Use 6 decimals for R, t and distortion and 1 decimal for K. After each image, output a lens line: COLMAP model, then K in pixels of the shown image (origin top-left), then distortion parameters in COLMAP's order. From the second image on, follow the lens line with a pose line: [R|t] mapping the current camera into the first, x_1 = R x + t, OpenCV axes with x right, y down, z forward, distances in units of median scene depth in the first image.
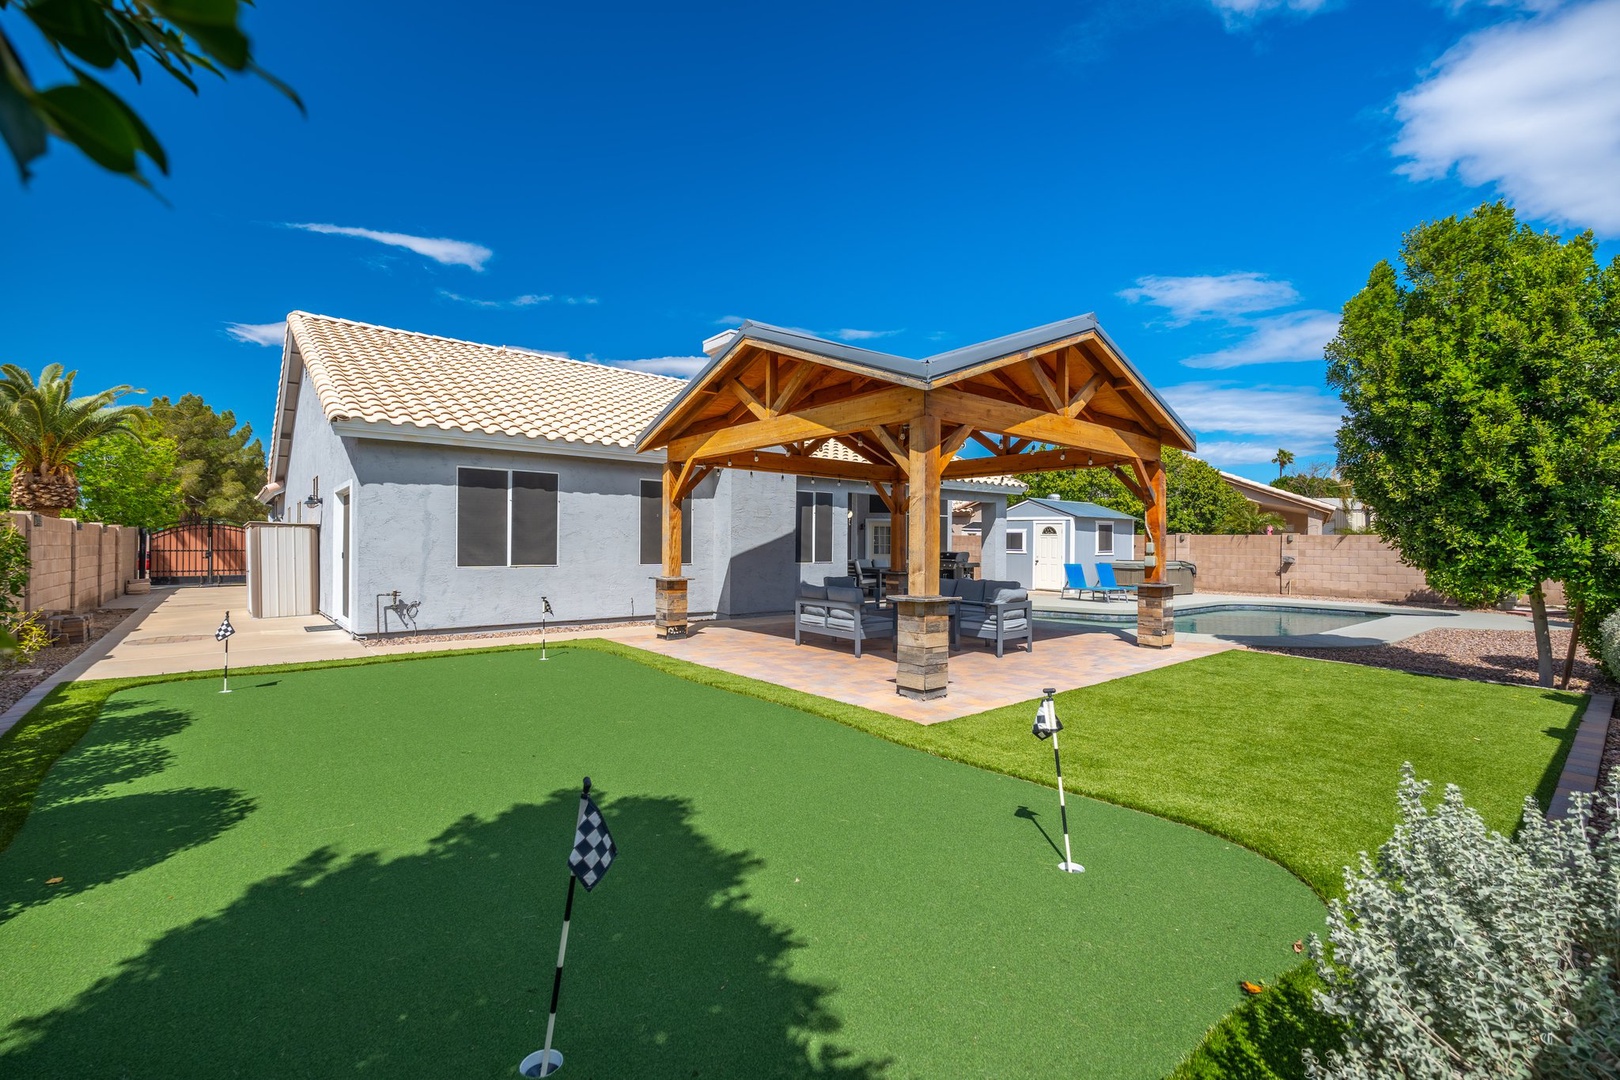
lens RADIAL K [[704.8, 0, 810.0], [0, 704.8, 540.0], [0, 0, 1]] dist [-0.002020, -0.000095]
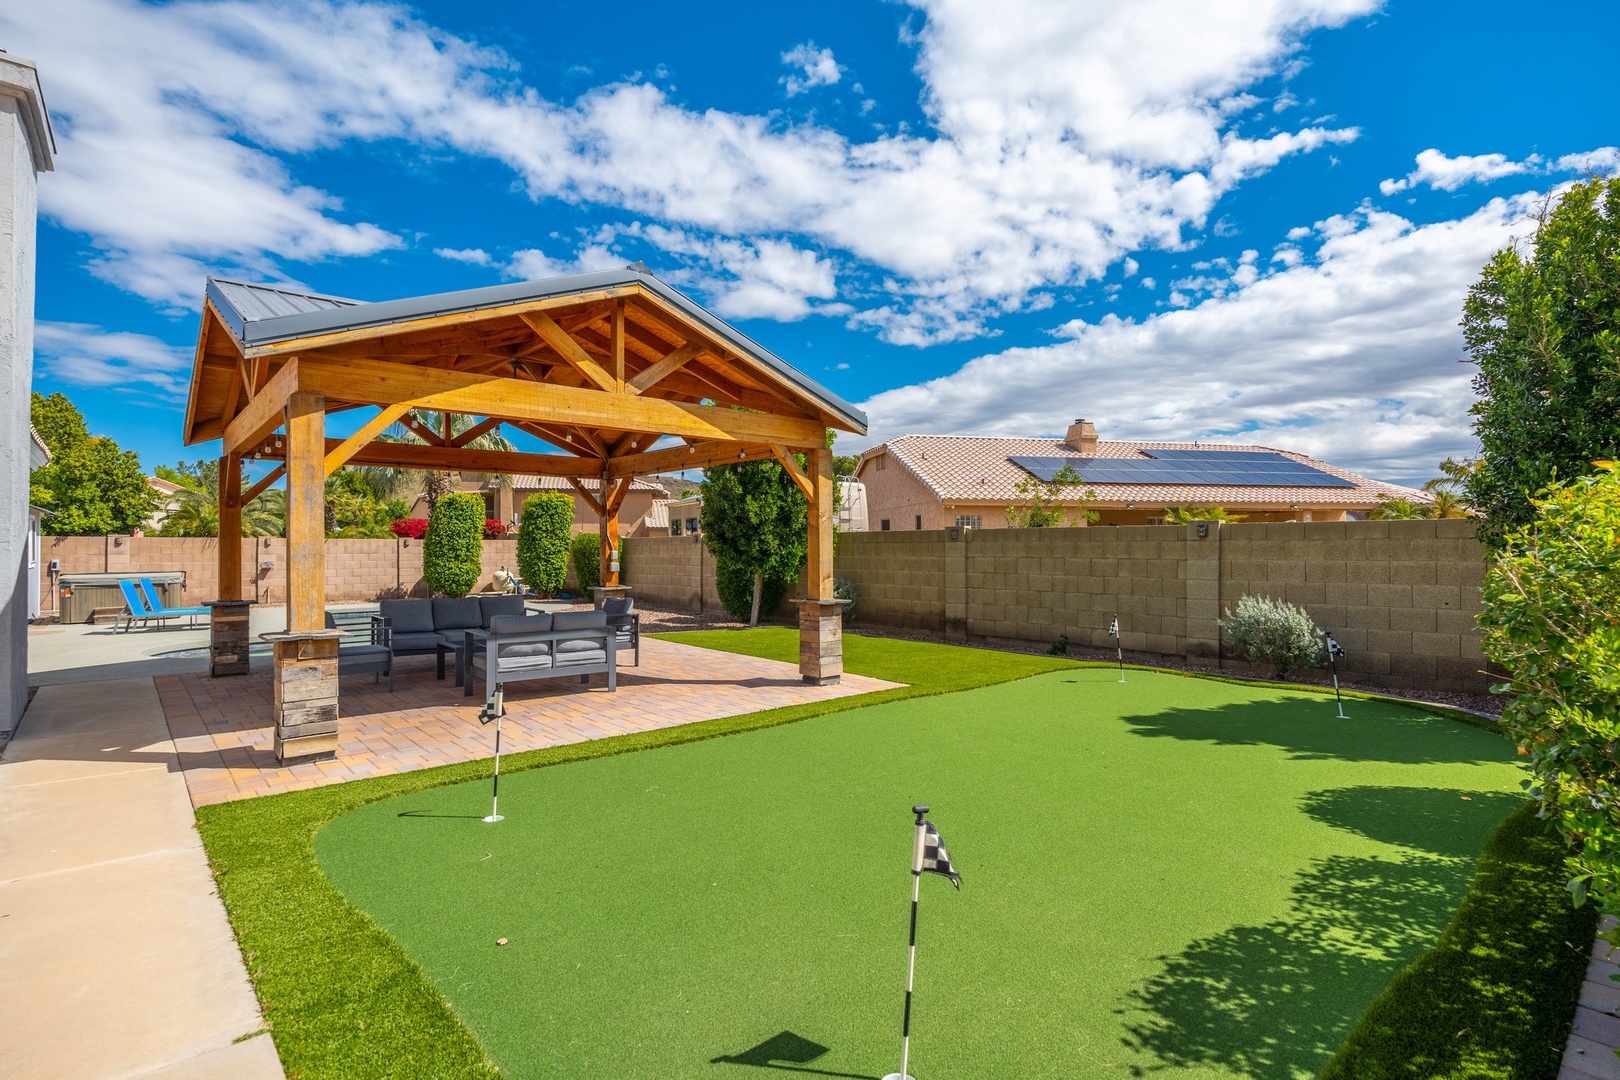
lens RADIAL K [[787.3, 0, 810.0], [0, 787.3, 540.0], [0, 0, 1]] dist [0.002938, 0.000157]
pose [[-0.027423, 0.001182, 0.999623, -0.385432], [-0.003053, 0.999995, -0.001266, -0.006018], [-0.999619, -0.003087, -0.027420, 0.346828]]
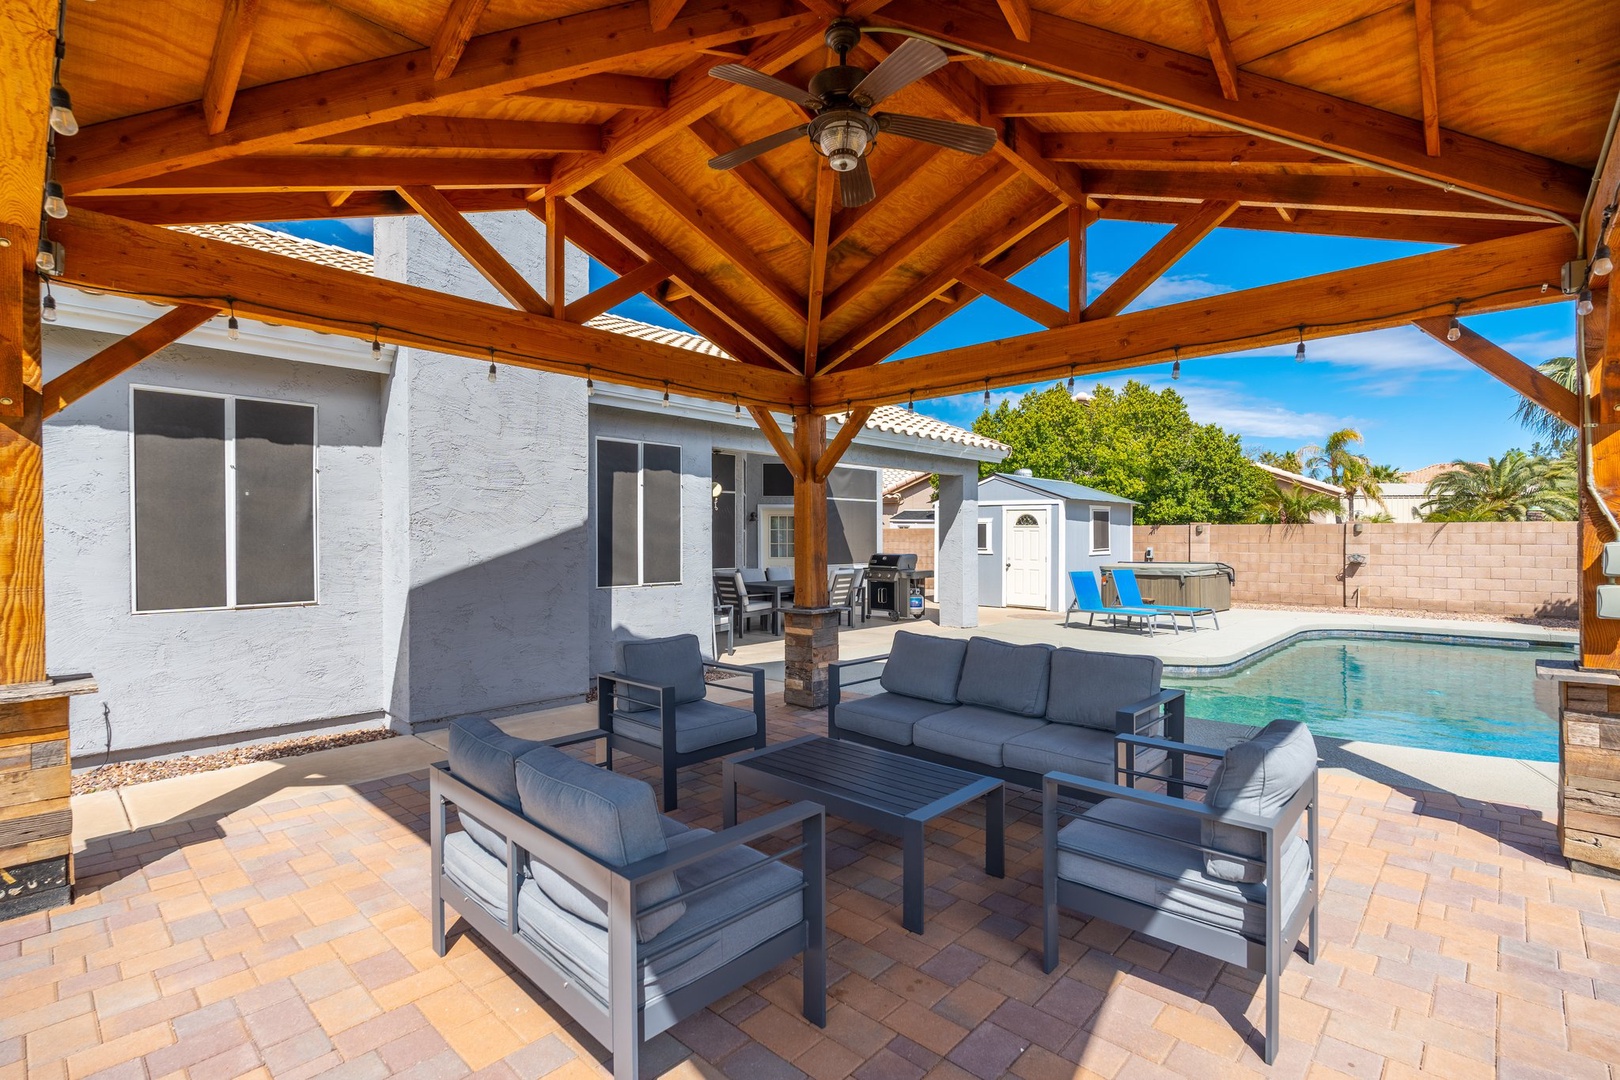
lens RADIAL K [[745.2, 0, 810.0], [0, 745.2, 540.0], [0, 0, 1]] dist [-0.001001, -0.000349]
pose [[0.991399, -0.011444, 0.130374, 0.042624], [0.010647, 0.999920, 0.006812, -0.001523], [-0.130442, -0.005366, 0.991441, 0.354561]]
